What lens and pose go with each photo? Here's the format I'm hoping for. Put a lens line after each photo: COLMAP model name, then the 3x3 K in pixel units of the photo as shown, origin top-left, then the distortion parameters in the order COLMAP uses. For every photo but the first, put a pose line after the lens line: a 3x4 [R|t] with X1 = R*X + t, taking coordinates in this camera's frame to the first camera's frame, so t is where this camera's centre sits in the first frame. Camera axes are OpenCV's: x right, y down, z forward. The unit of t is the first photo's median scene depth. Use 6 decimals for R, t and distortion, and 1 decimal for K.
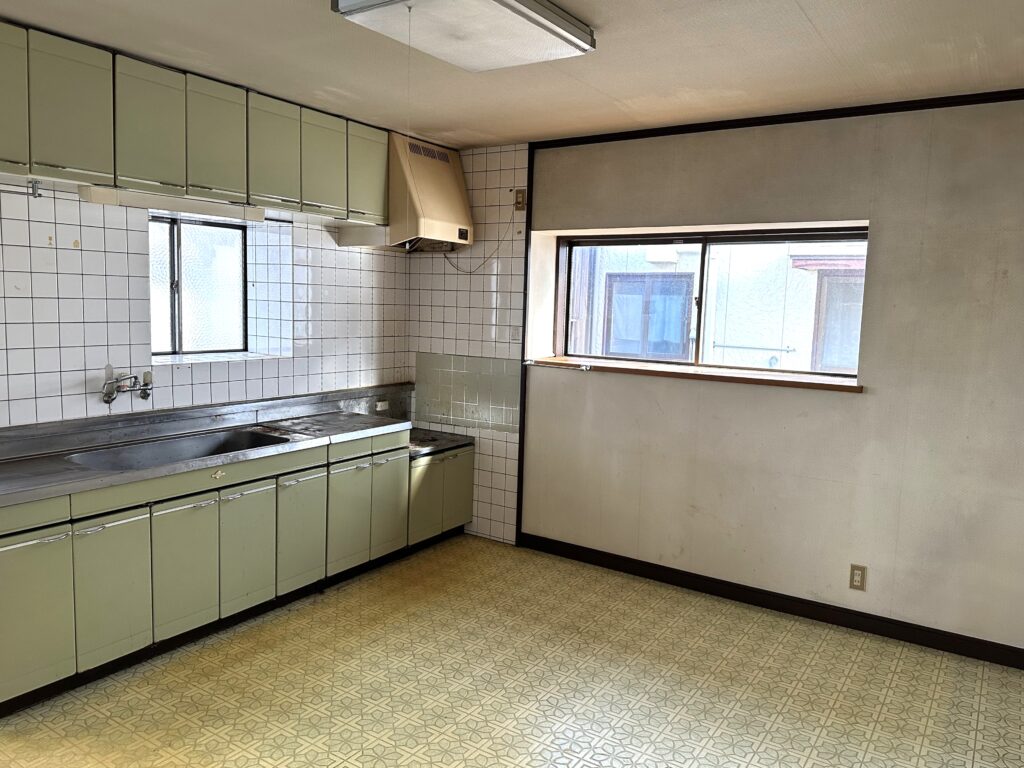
lens RADIAL K [[764.6, 0, 509.4], [0, 764.6, 383.6], [0, 0, 1]] dist [0.006107, -0.008779]
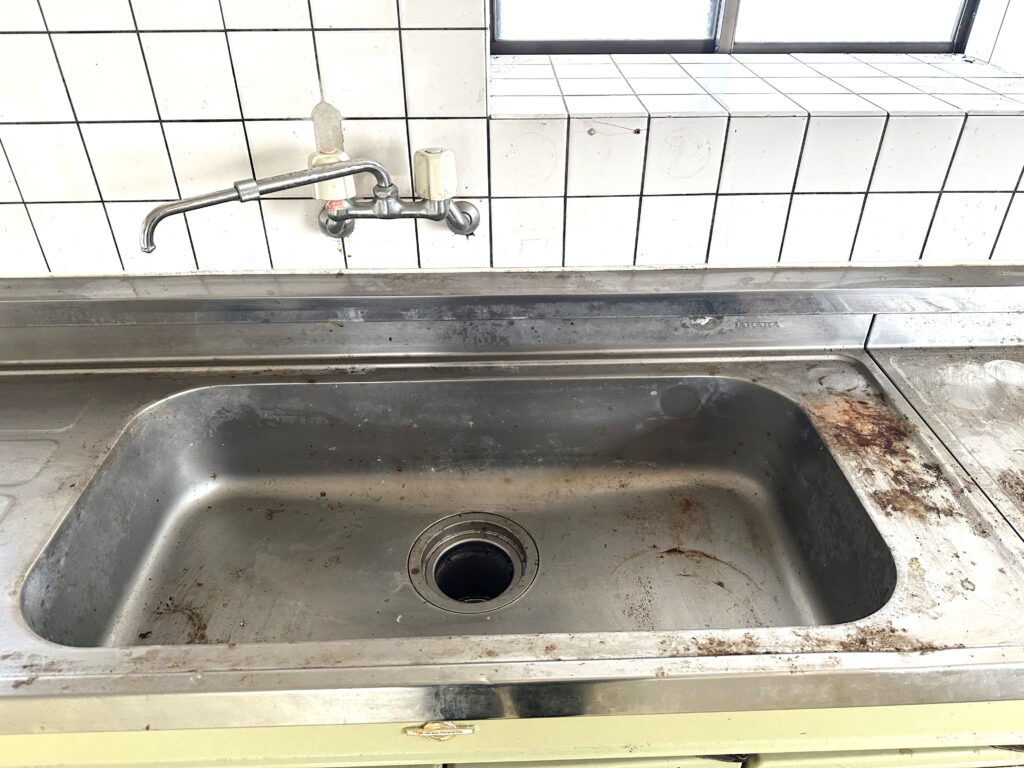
lens RADIAL K [[722.4, 0, 509.7], [0, 722.4, 386.6], [0, 0, 1]] dist [0.046664, -0.048375]
pose [[0.580356, 0.419192, -0.698187, -0.207261], [-0.068012, 0.879296, 0.471395, -0.052606], [0.811518, -0.226092, 0.538815, 0.723979]]
